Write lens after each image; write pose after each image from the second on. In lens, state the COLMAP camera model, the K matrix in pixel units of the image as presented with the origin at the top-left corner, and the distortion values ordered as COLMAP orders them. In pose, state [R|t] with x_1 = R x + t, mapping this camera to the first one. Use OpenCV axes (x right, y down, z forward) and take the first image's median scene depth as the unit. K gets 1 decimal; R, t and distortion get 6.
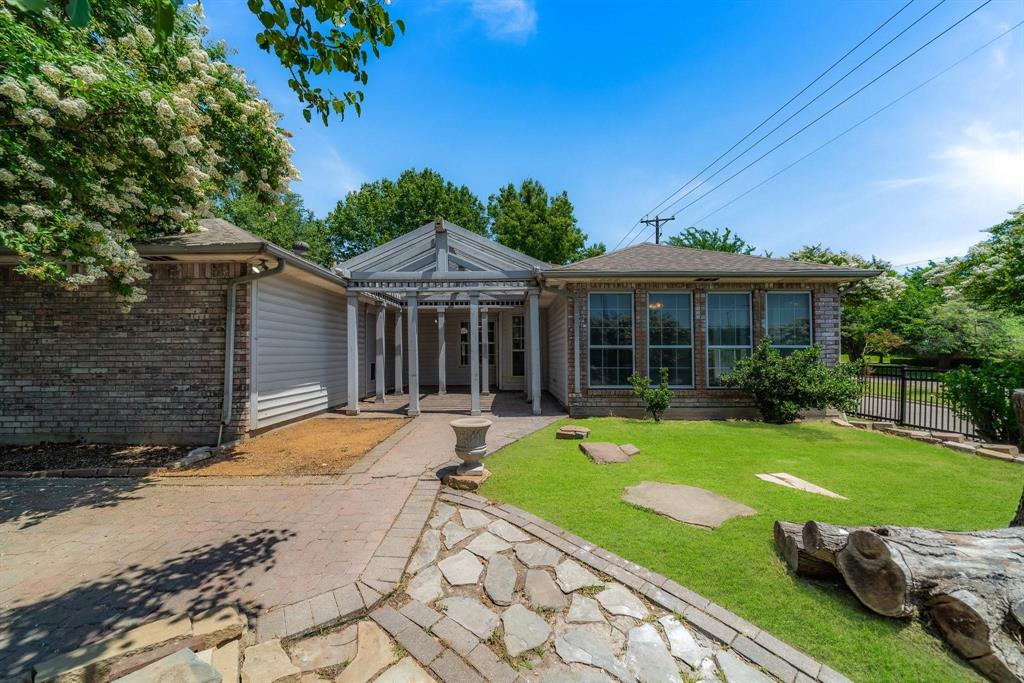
lens RADIAL K [[350.2, 0, 512.0], [0, 350.2, 341.5], [0, 0, 1]] dist [0.000442, 0.000051]
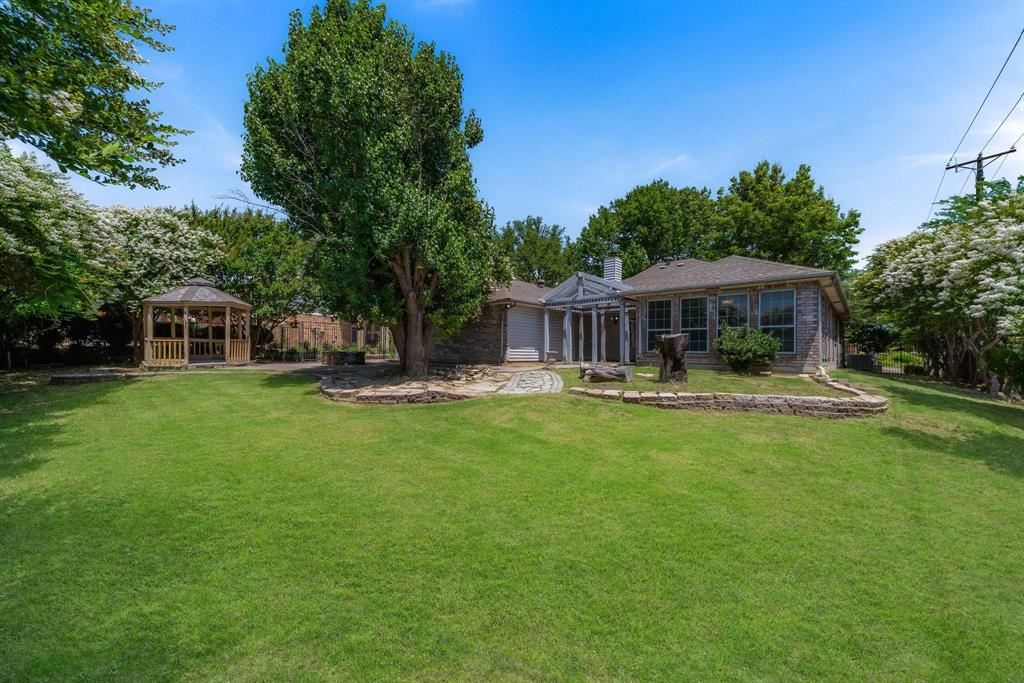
lens RADIAL K [[381.3, 0, 512.0], [0, 381.3, 341.5], [0, 0, 1]] dist [-0.000464, -0.000038]
pose [[0.754321, -0.009384, -0.656439, 1.009154], [0.009934, 0.999947, -0.002879, 0.074772], [0.656431, -0.004350, 0.754374, -1.014402]]
